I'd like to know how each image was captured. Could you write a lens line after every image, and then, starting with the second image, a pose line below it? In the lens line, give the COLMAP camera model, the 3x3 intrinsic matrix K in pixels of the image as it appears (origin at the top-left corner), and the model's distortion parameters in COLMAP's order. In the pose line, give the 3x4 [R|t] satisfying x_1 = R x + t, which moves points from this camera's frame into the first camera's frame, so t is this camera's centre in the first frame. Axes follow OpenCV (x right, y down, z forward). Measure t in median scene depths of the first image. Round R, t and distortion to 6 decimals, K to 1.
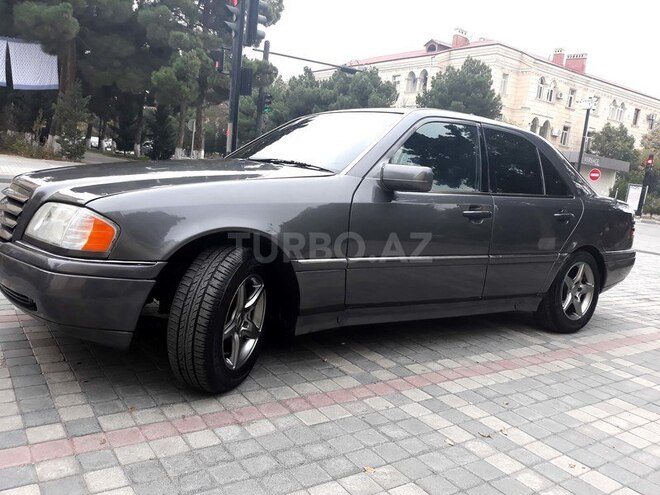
lens RADIAL K [[548.3, 0, 330.0], [0, 548.3, 247.5], [0, 0, 1]] dist [0.046019, -0.100715]
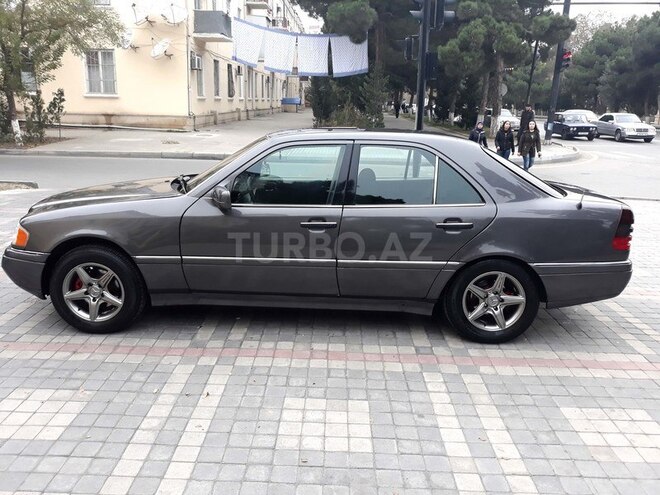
lens RADIAL K [[548.3, 0, 330.0], [0, 548.3, 247.5], [0, 0, 1]] dist [0.046019, -0.100715]
pose [[0.808779, 0.068832, -0.584070, 0.994804], [-0.026742, 0.996404, 0.080394, -0.108677], [0.587504, -0.049402, 0.807712, 0.077887]]
